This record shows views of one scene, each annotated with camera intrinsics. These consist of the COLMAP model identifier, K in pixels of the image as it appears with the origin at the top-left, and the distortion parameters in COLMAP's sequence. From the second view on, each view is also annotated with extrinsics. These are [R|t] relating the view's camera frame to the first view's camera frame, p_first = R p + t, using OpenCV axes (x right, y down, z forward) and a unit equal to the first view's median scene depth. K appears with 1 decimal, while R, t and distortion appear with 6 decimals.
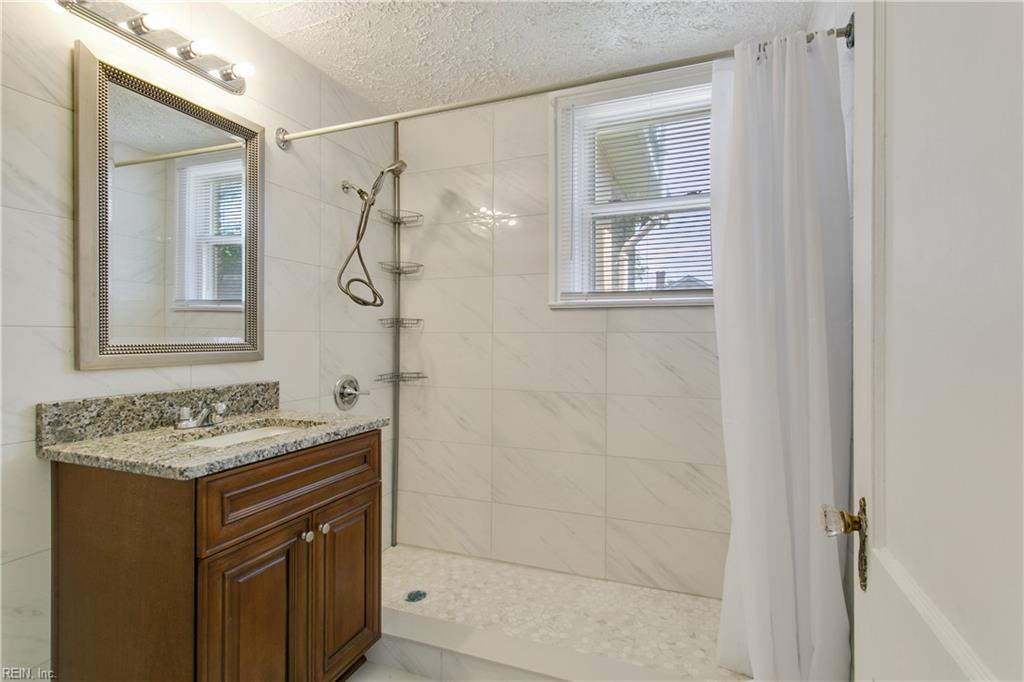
lens RADIAL K [[481.8, 0, 514.0], [0, 481.8, 338.1], [0, 0, 1]] dist [0.002707, 0.002501]
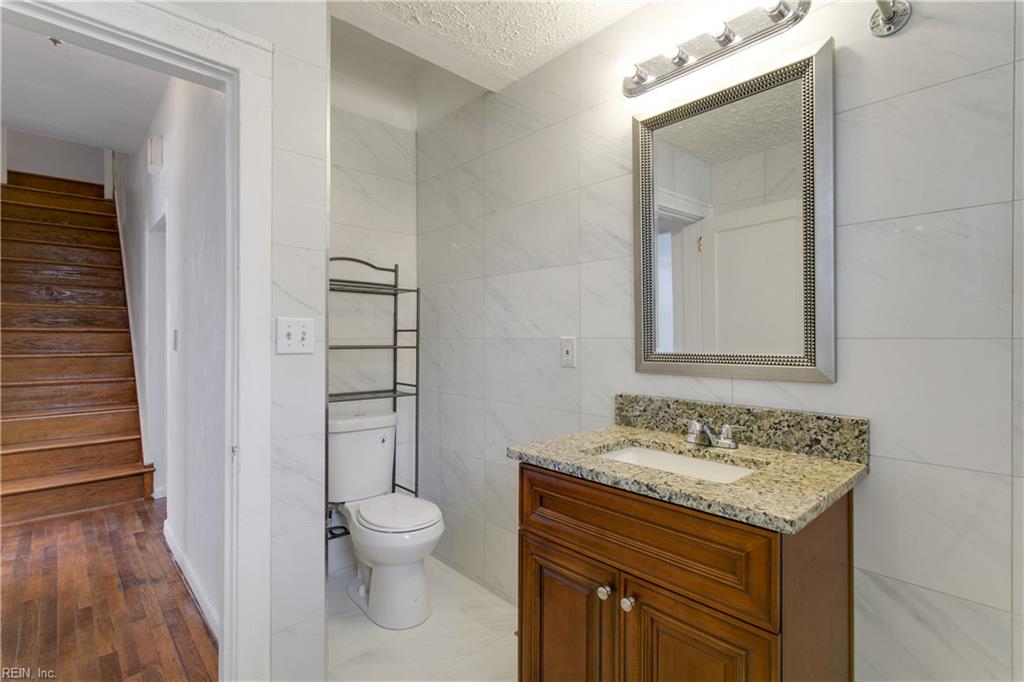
lens RADIAL K [[481.8, 0, 511.4], [0, 481.8, 338.6], [0, 0, 1]] dist [0.002707, 0.002501]
pose [[-0.426158, 0.000029, -0.904649, 0.364008], [-0.000531, 1.000000, 0.000282, -0.020545], [0.904648, 0.000601, -0.426158, 1.145786]]
